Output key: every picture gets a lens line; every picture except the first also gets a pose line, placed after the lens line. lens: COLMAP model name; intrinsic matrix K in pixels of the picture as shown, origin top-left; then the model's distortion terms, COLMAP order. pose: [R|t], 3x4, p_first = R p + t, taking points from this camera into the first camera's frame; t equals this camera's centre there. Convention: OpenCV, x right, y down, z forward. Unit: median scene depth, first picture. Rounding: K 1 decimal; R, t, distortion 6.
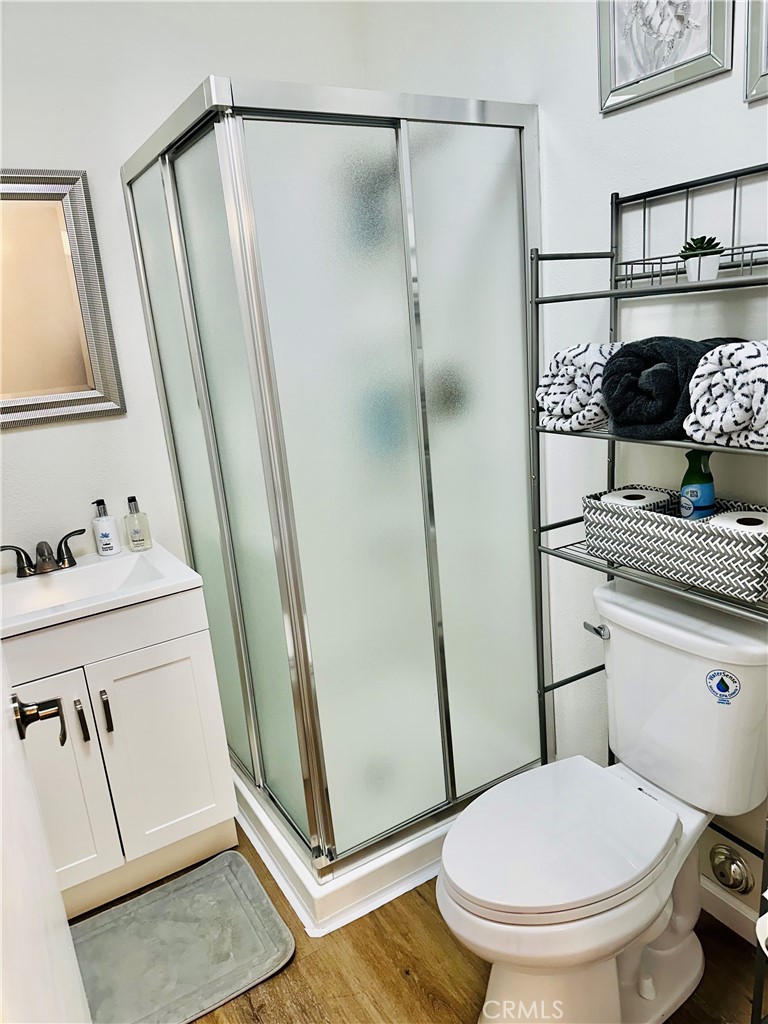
lens RADIAL K [[730.5, 0, 381.1], [0, 730.5, 527.1], [0, 0, 1]] dist [0.098231, -0.119297]
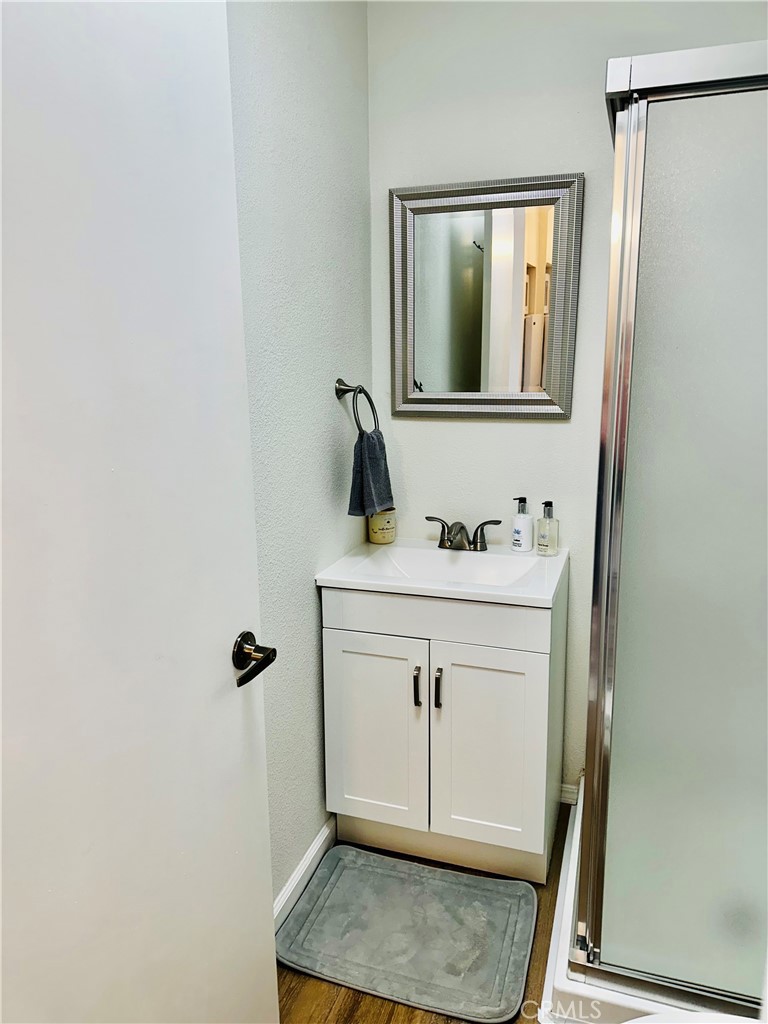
lens RADIAL K [[730.5, 0, 381.1], [0, 730.5, 527.1], [0, 0, 1]] dist [0.098231, -0.119297]
pose [[0.642418, 0.257108, -0.721939, 0.265087], [-0.251289, 0.960630, 0.118505, -0.075024], [0.723985, 0.105286, 0.681734, 0.178260]]
